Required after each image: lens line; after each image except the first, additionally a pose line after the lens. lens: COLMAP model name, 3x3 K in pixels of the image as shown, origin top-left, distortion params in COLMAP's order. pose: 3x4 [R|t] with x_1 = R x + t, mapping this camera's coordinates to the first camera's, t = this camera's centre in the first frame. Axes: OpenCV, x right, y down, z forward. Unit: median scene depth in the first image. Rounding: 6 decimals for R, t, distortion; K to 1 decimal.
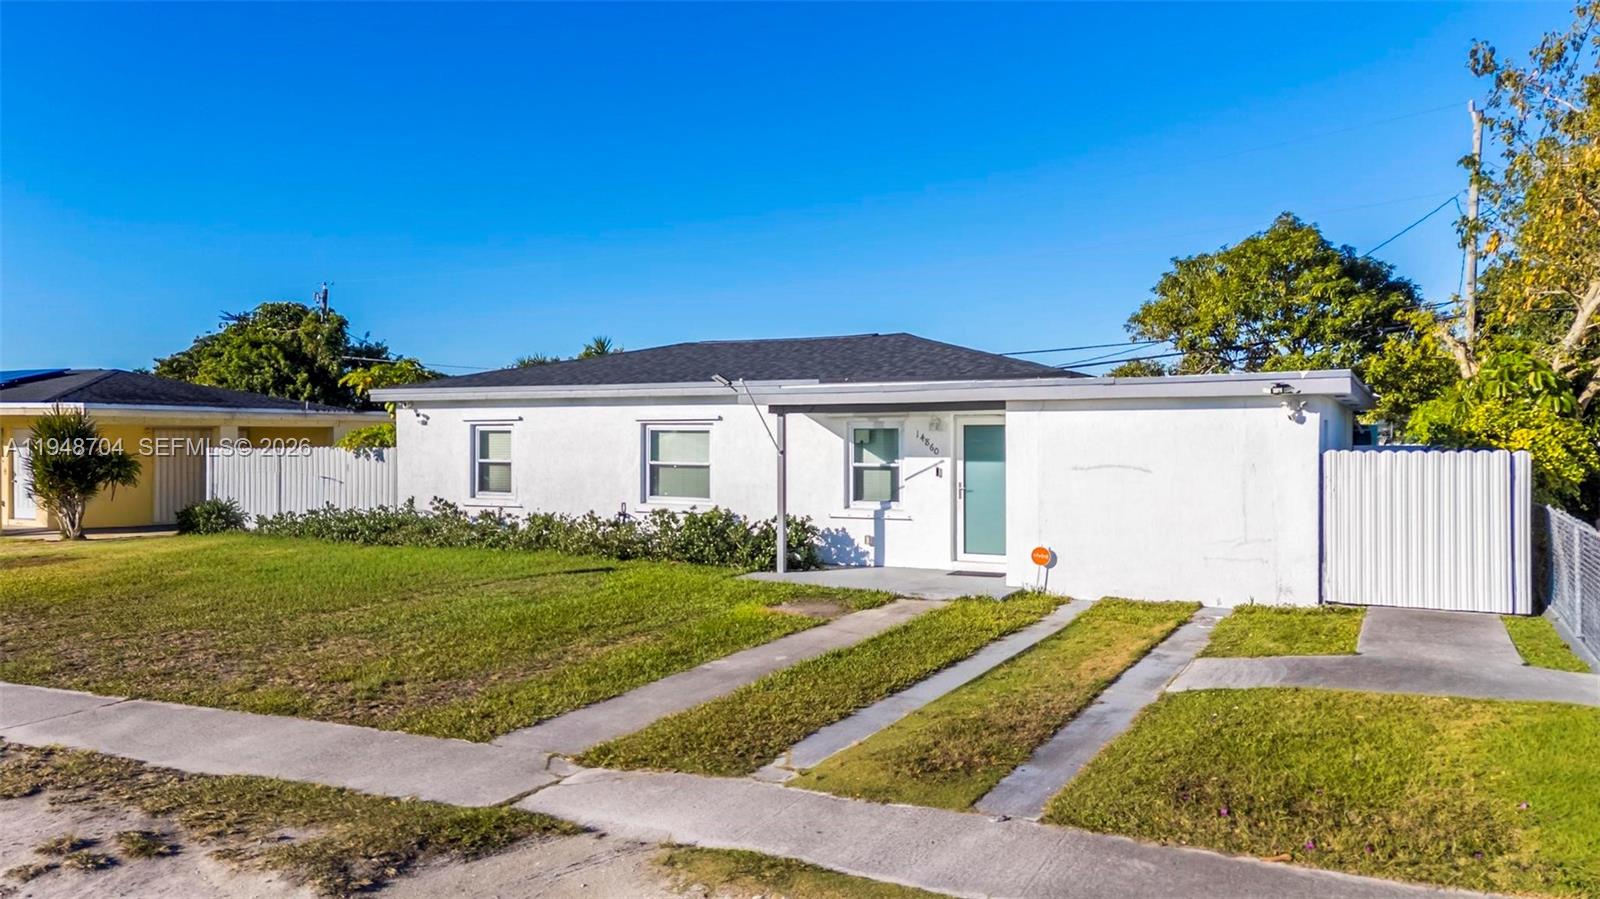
lens RADIAL K [[1160.9, 0, 846.3], [0, 1160.9, 450.5], [0, 0, 1]] dist [0.086098, 0.000533]
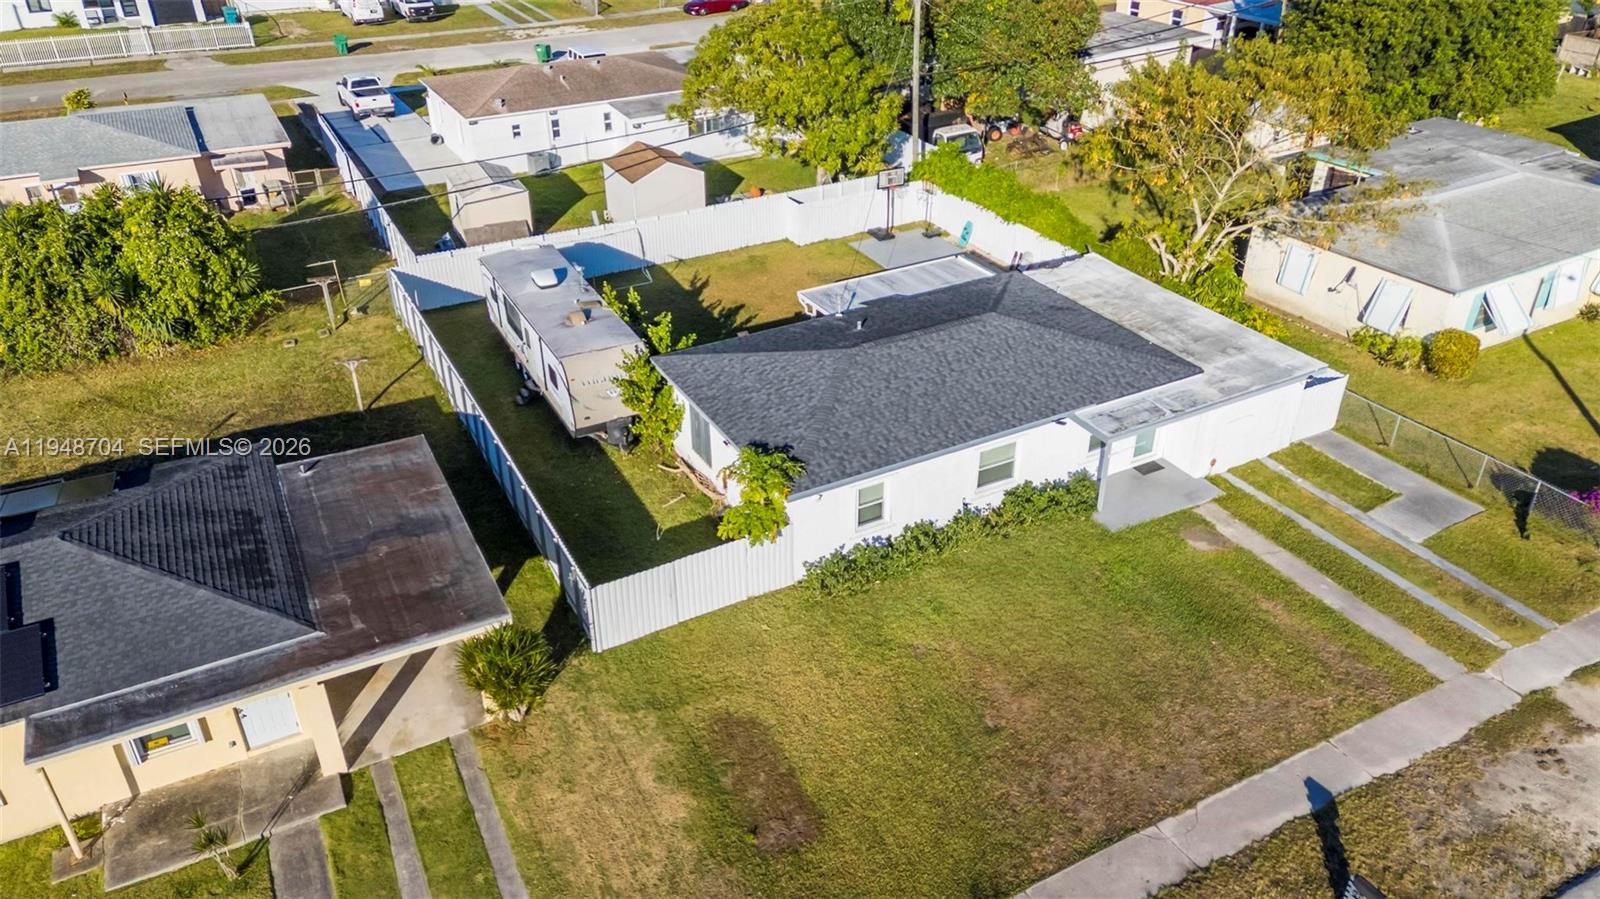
lens RADIAL K [[1126.6, 0, 778.7], [0, 1126.6, 450.4], [0, 0, 1]] dist [0.073513, 0.000232]
pose [[0.596288, -0.426094, 0.680356, -1.497690], [0.019385, 0.854906, 0.518421, -0.894521], [-0.802536, -0.295939, 0.518030, 0.472911]]
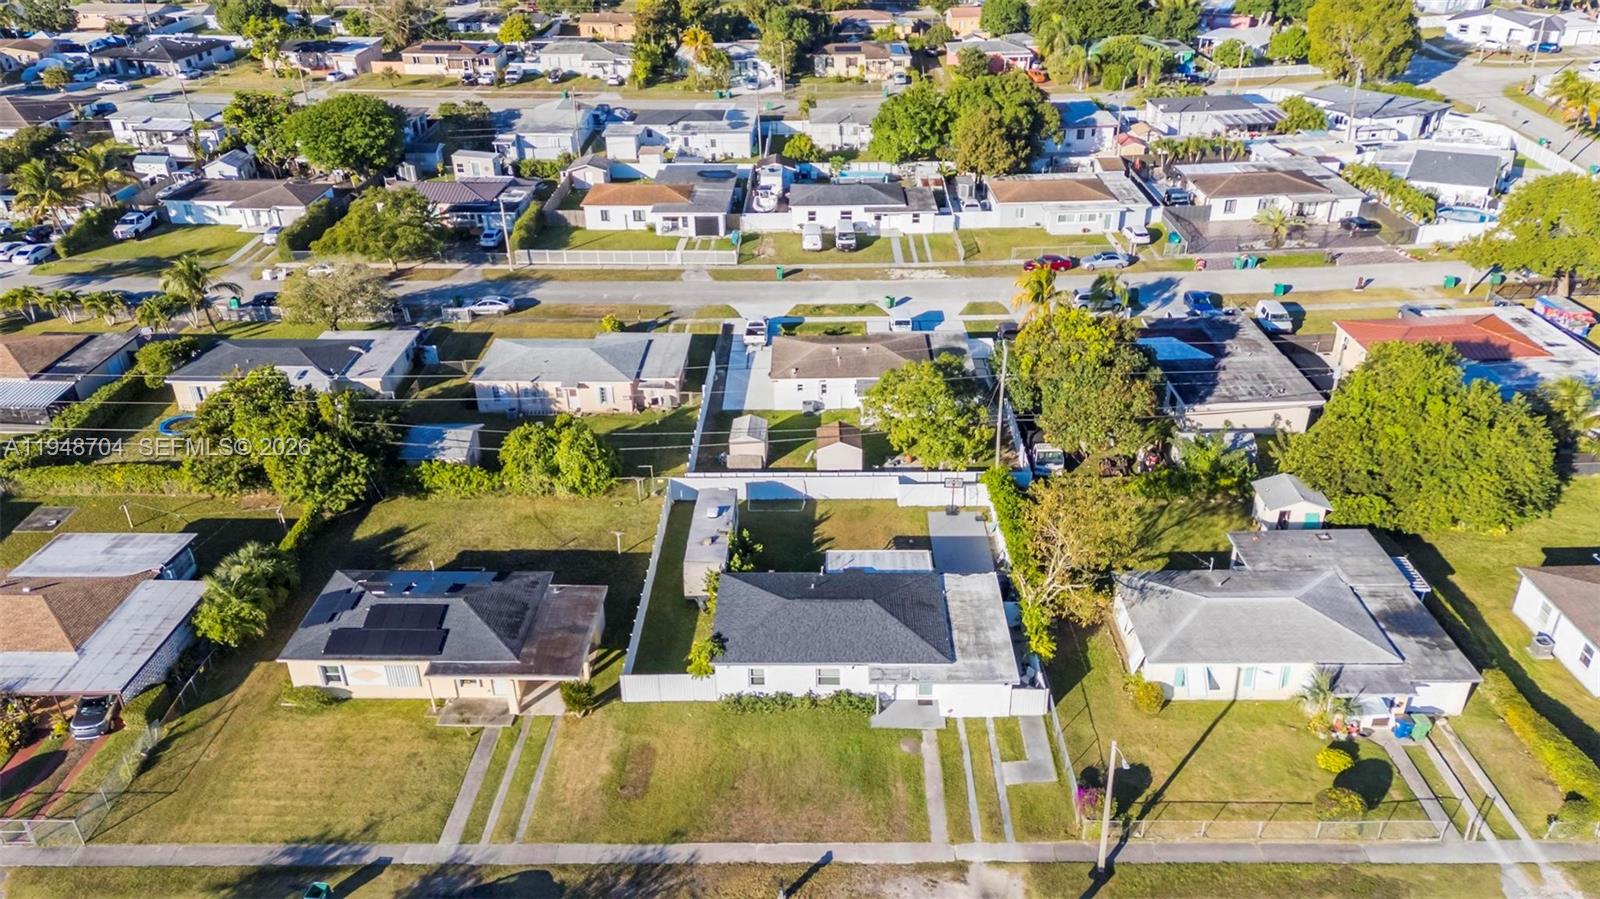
lens RADIAL K [[1088.6, 0, 797.0], [0, 1088.6, 450.0], [0, 0, 1]] dist [0.067185, 0.000073]
pose [[0.908883, -0.216319, 0.356563, -1.303349], [0.022717, 0.879374, 0.475590, -2.226451], [-0.416431, -0.424155, 0.804162, -1.306602]]
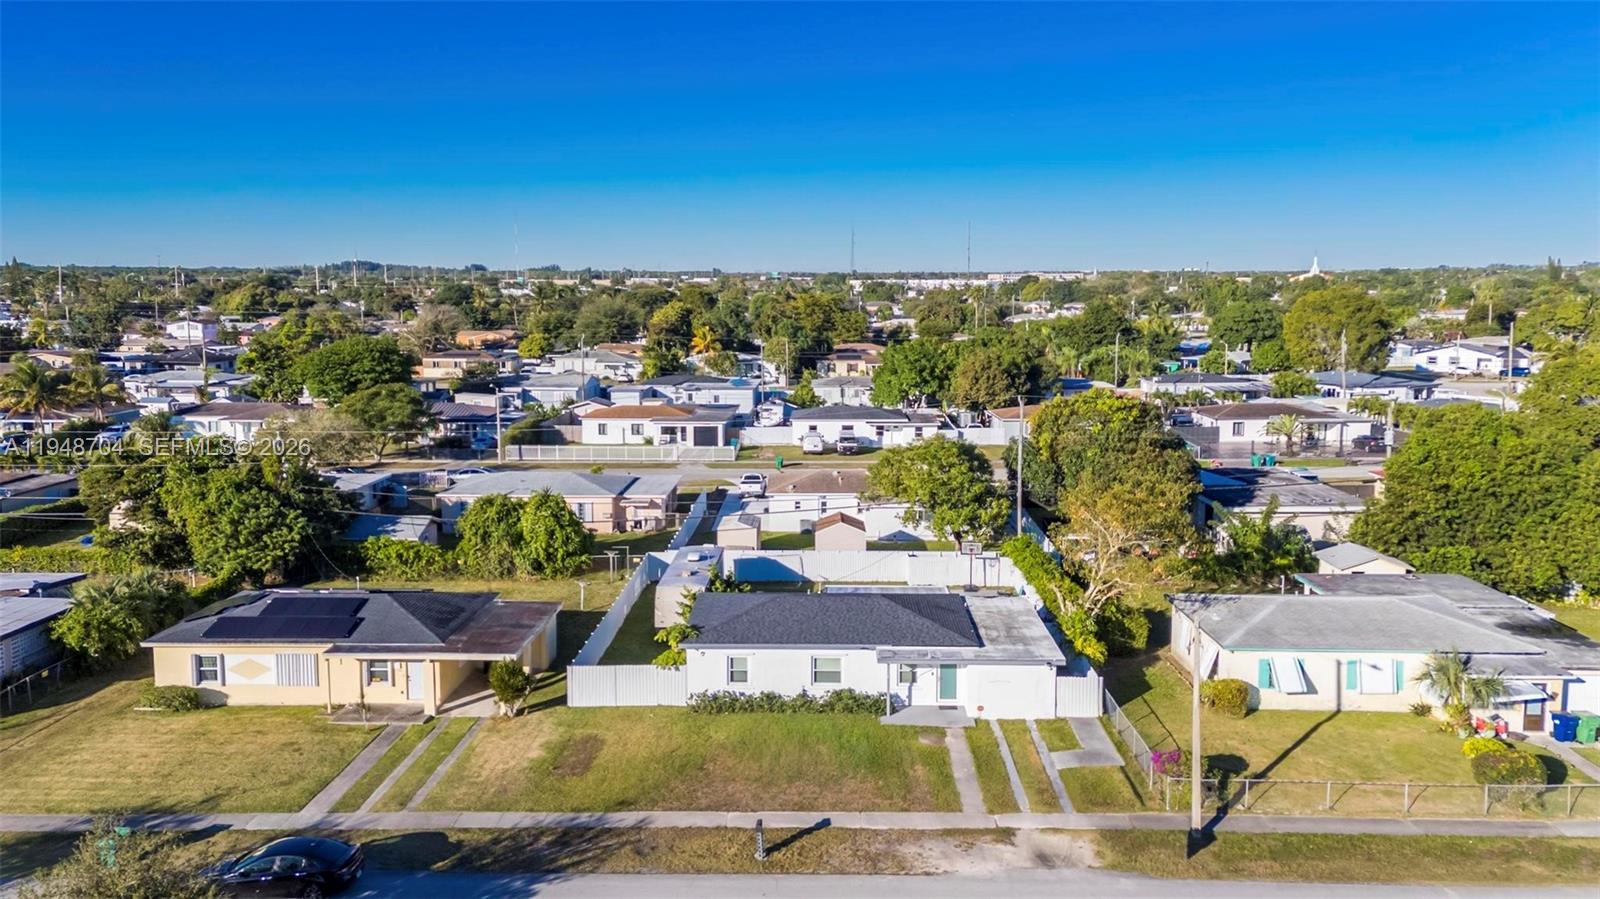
lens RADIAL K [[1098.9, 0, 800.0], [0, 1098.9, 449.5], [0, 0, 1]] dist [0.071994, -0.002590]
pose [[0.910290, -0.064815, 0.408865, -1.308961], [0.009212, 0.990594, 0.136523, -0.913788], [-0.413868, -0.120509, 0.902325, -1.310408]]
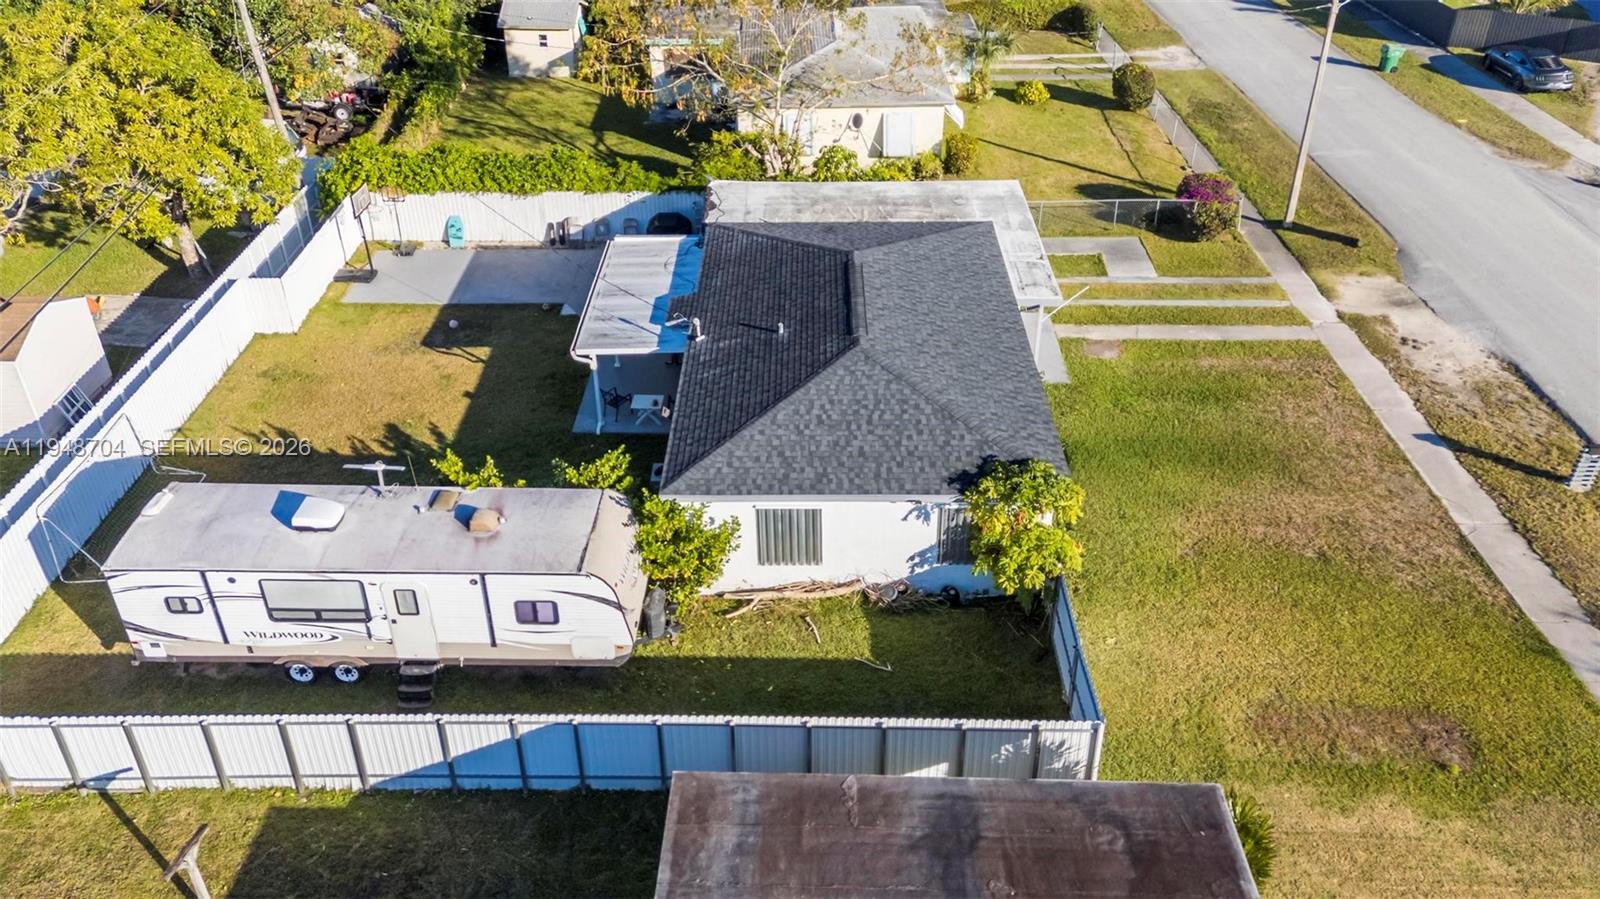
lens RADIAL K [[1126.6, 0, 778.7], [0, 1126.6, 450.4], [0, 0, 1]] dist [0.073513, 0.000232]
pose [[-0.408880, -0.530089, 0.742848, -1.280414], [0.018624, 0.808985, 0.587534, -0.863524], [-0.912398, 0.254066, -0.320905, 1.927561]]
